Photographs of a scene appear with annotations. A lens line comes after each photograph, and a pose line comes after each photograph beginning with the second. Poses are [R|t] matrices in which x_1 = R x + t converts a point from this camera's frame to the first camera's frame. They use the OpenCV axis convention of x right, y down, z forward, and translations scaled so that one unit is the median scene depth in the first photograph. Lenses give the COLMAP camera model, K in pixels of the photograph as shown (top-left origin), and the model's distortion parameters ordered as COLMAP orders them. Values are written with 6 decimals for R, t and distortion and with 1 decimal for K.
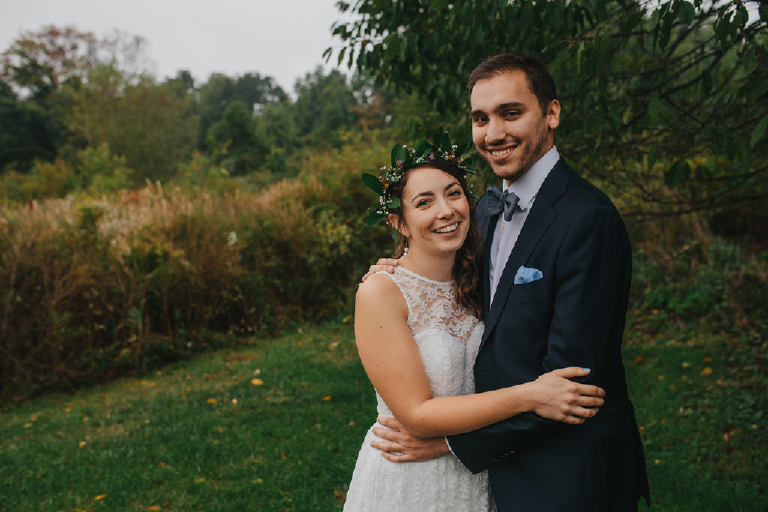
lens RADIAL K [[718.0, 0, 382.6], [0, 718.0, 259.9], [0, 0, 1]] dist [-0.022831, 0.000000]
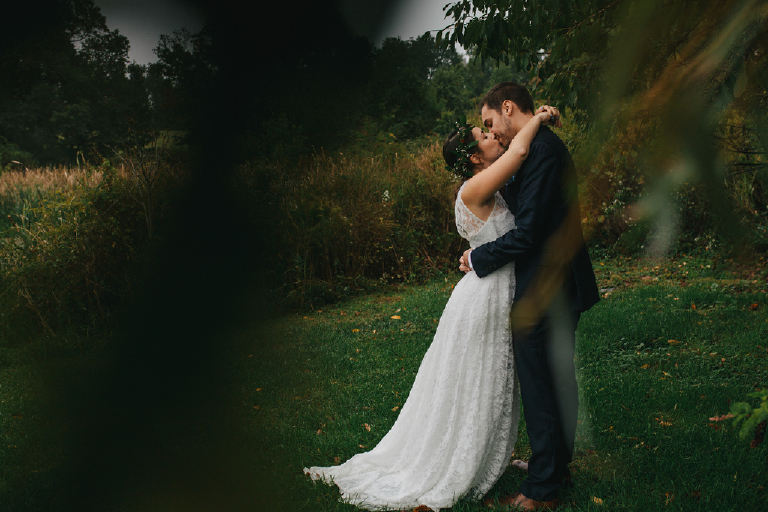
lens RADIAL K [[718.0, 0, 386.5], [0, 718.0, 250.3], [0, 0, 1]] dist [-0.022831, 0.000000]
pose [[0.971036, 0.002446, -0.238919, 0.063203], [0.006994, 0.999228, 0.038654, 0.012306], [0.238829, -0.039206, 0.970270, -0.090666]]
